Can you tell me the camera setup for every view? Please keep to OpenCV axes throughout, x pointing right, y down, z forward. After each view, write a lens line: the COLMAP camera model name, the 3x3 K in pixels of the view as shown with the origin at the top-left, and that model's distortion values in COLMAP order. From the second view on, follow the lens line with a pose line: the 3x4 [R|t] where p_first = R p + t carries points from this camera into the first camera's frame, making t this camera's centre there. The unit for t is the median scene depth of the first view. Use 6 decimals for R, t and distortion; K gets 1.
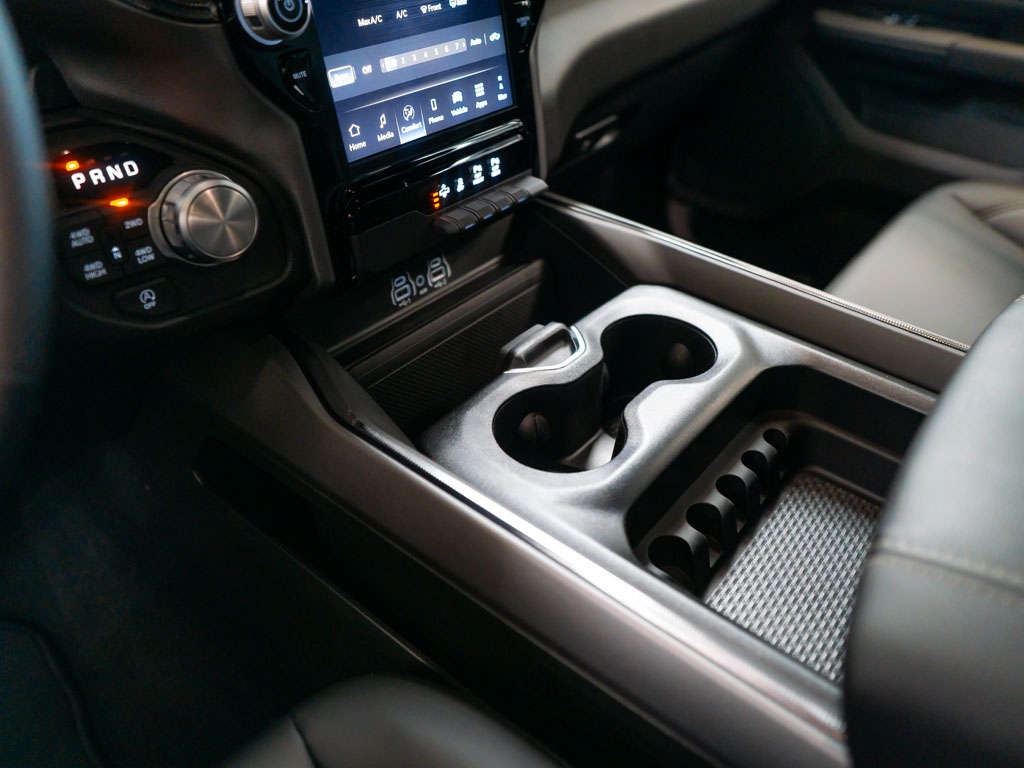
lens RADIAL K [[798.8, 0, 533.9], [0, 798.8, 379.4], [0, 0, 1]] dist [0.000951, -0.003493]
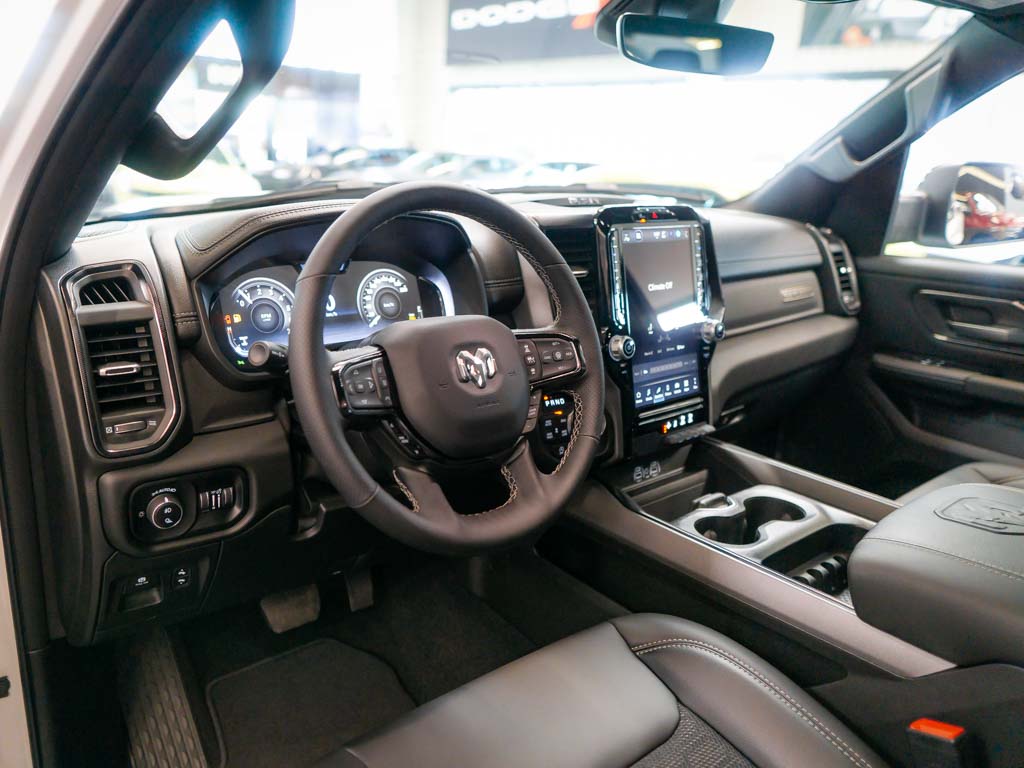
lens RADIAL K [[768.6, 0, 435.7], [0, 768.6, 382.6], [0, 0, 1]] dist [-0.019247, 0.003238]
pose [[0.967035, 0.052426, -0.249188, -0.203620], [-0.139054, 0.928510, -0.344288, 0.447515], [0.213324, 0.367589, 0.905191, -1.033155]]
